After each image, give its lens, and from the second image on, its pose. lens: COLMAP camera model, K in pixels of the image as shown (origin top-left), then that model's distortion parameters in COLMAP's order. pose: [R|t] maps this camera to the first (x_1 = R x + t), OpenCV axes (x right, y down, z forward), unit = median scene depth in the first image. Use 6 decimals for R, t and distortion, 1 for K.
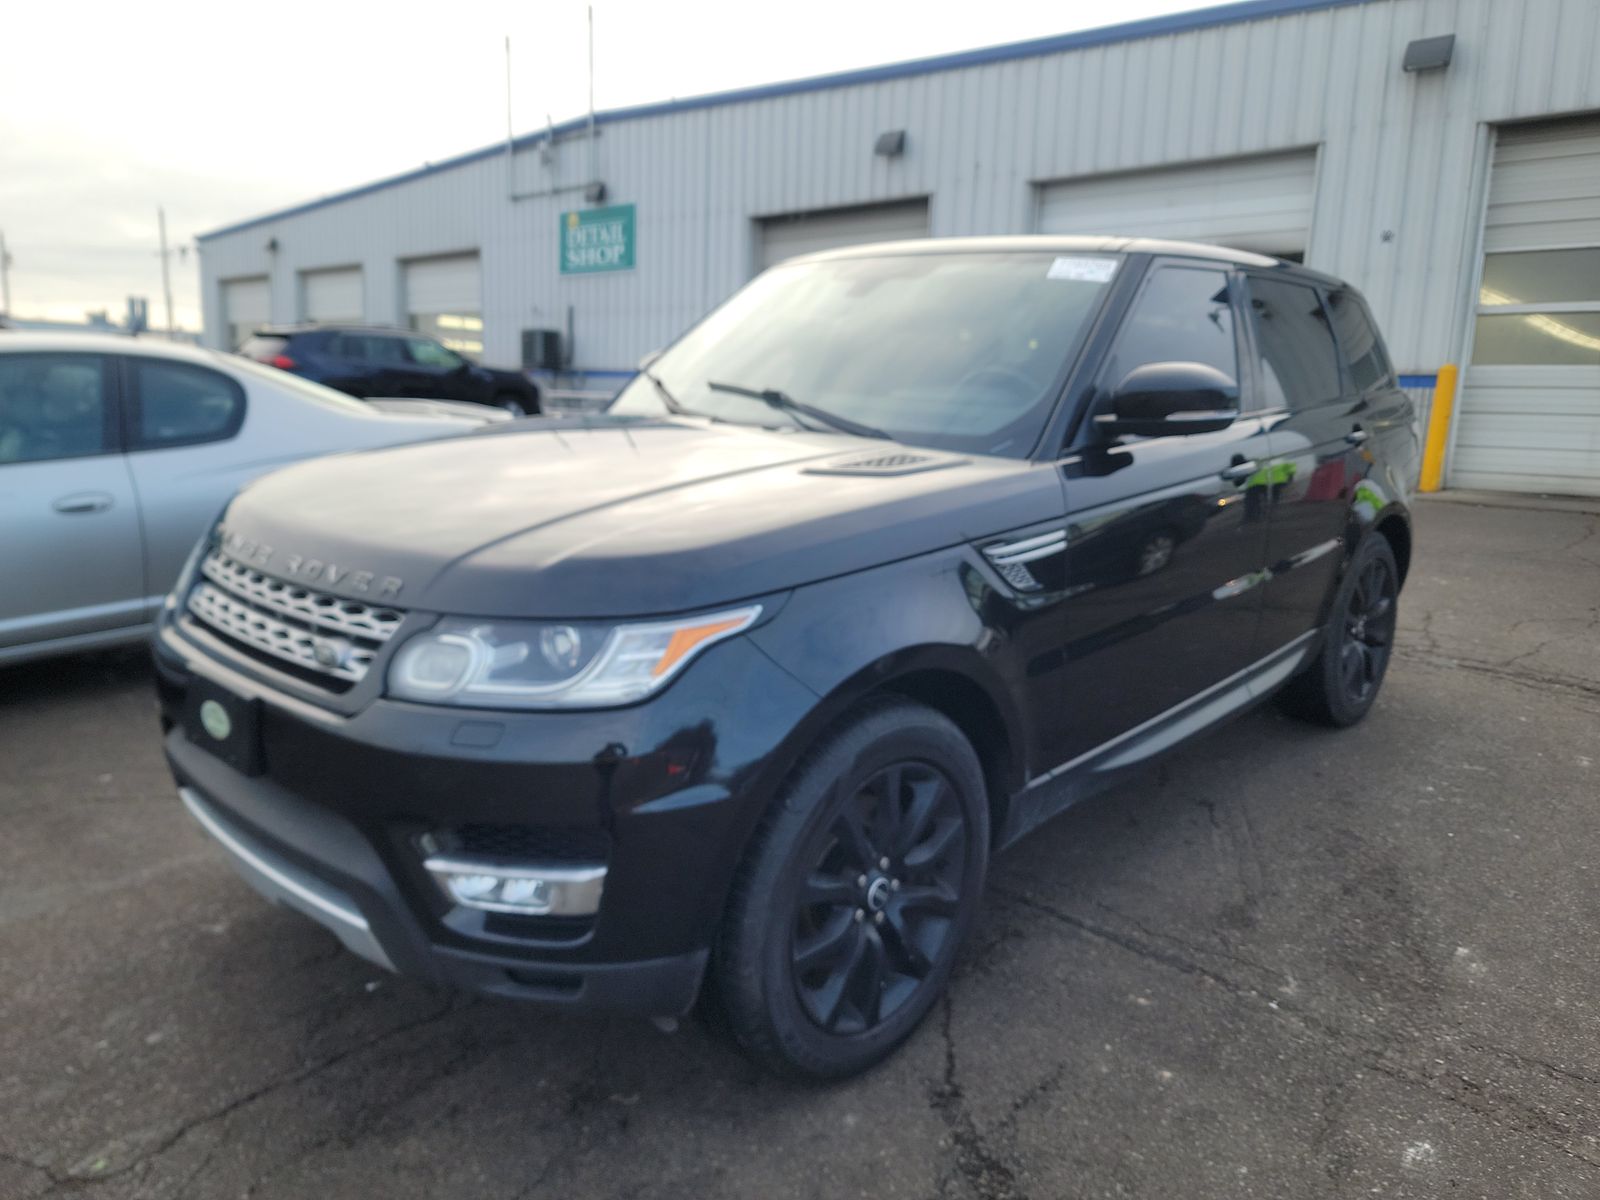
lens RADIAL K [[1155.9, 0, 806.4], [0, 1155.9, 592.3], [0, 0, 1]] dist [0.058647, -0.057350]
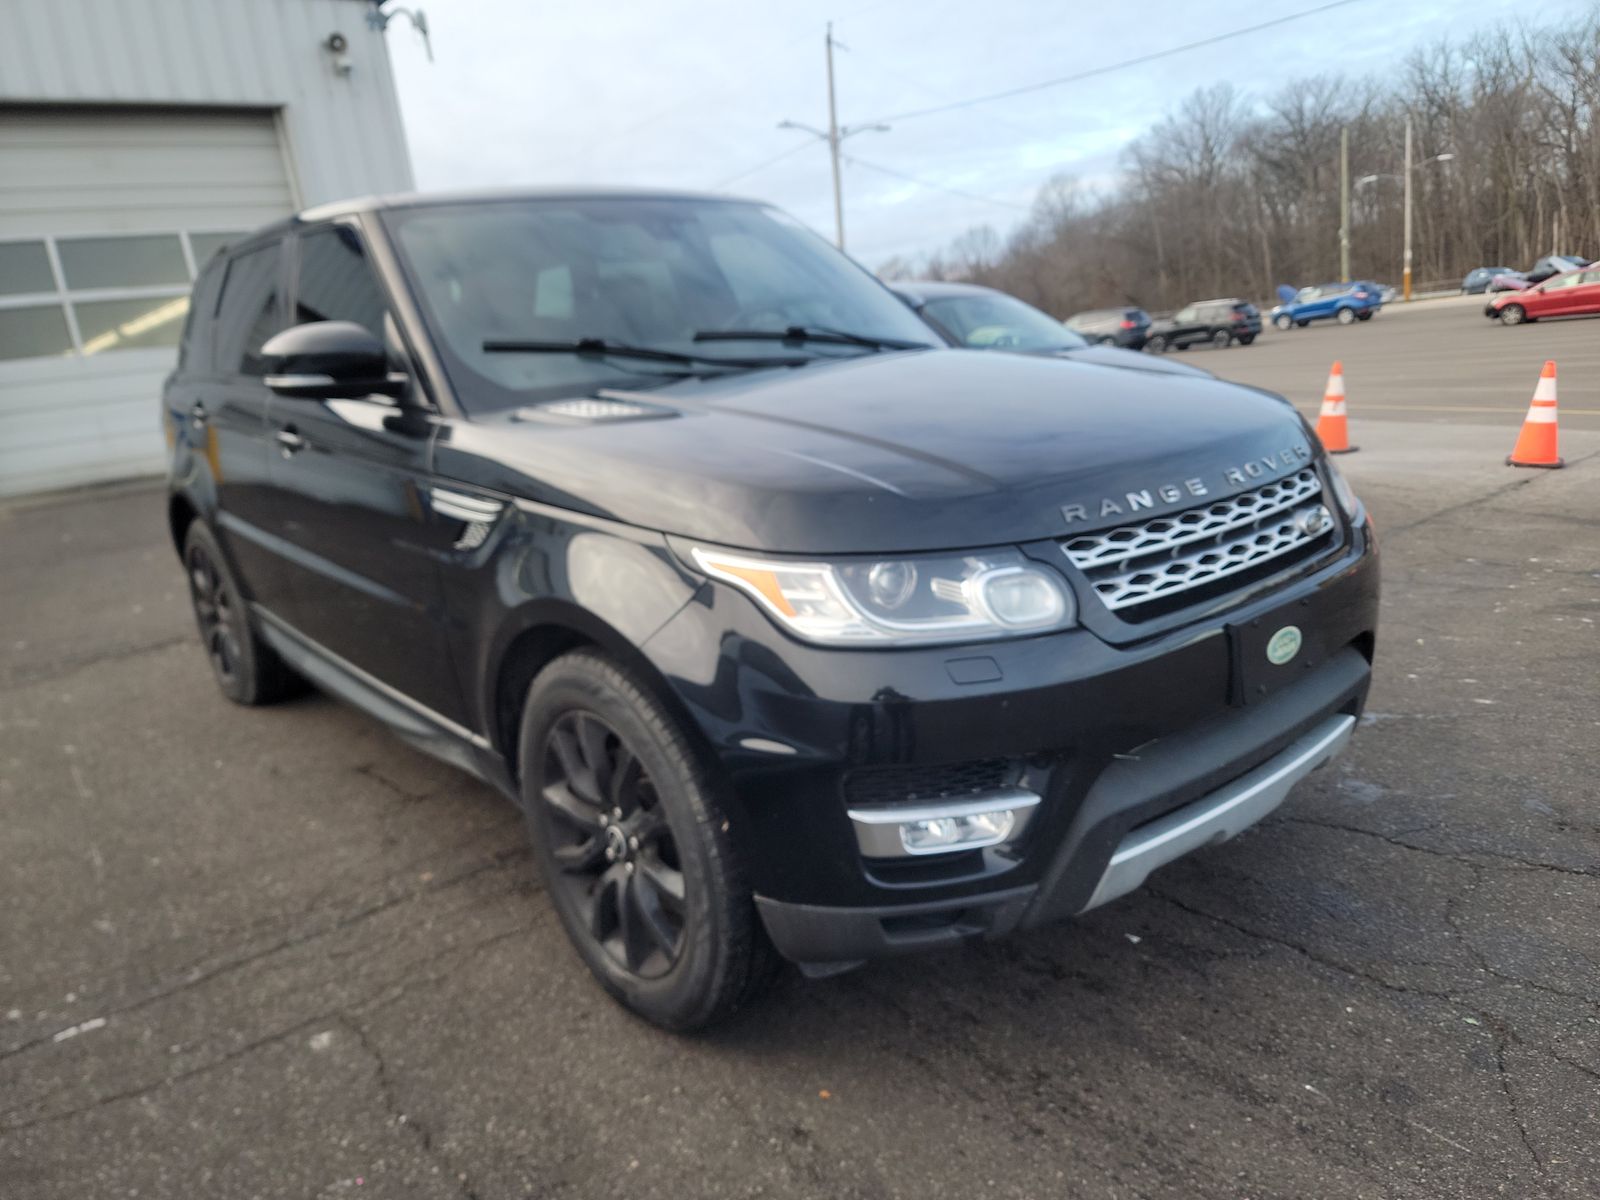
lens RADIAL K [[1142.1, 0, 833.9], [0, 1142.1, 606.4], [0, 0, 1]] dist [0.029487, -0.002003]
pose [[0.093305, -0.282798, 0.954630, -0.966297], [0.279772, 0.927628, 0.247455, -0.173534], [-0.955522, 0.243990, 0.165671, 0.802930]]
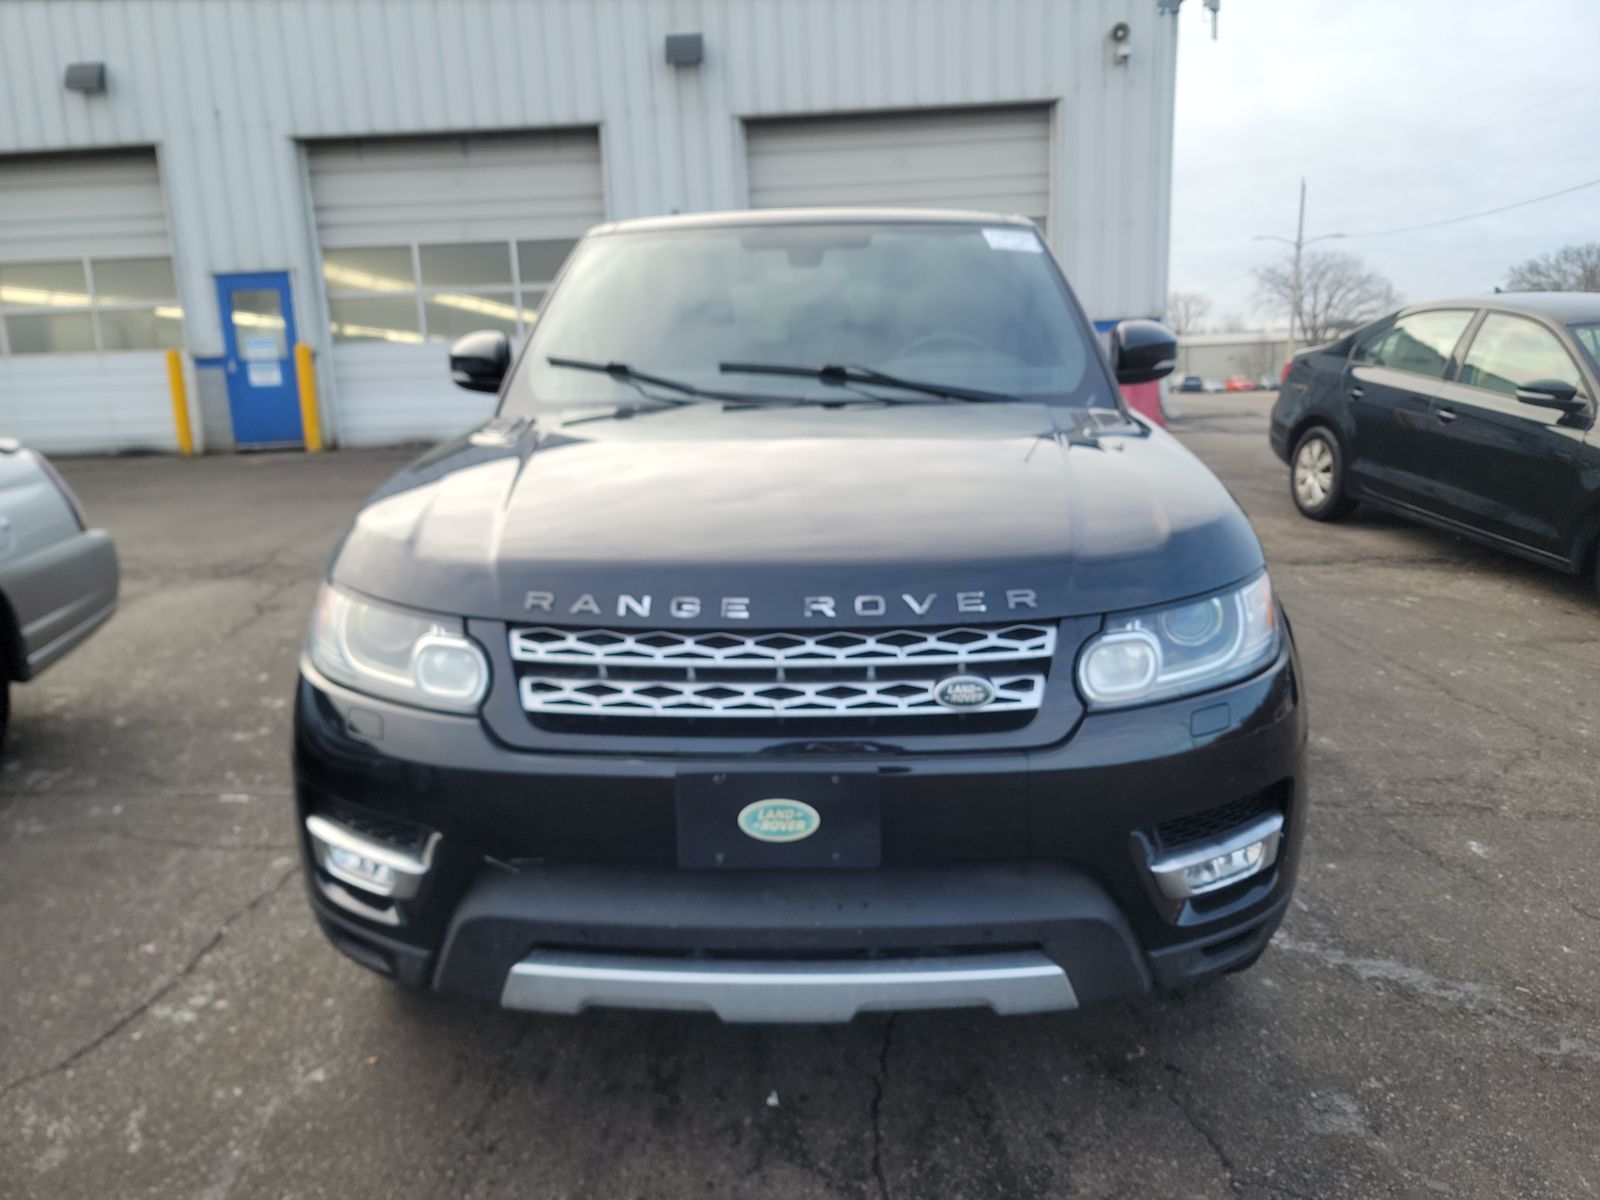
lens RADIAL K [[1146.8, 0, 804.4], [0, 1146.8, 628.8], [0, 0, 1]] dist [0.056725, -0.060861]
pose [[0.748369, -0.201892, 0.631809, -0.644488], [0.167421, 0.979203, 0.114592, -0.069050], [-0.641805, 0.020020, 0.766607, 0.268367]]
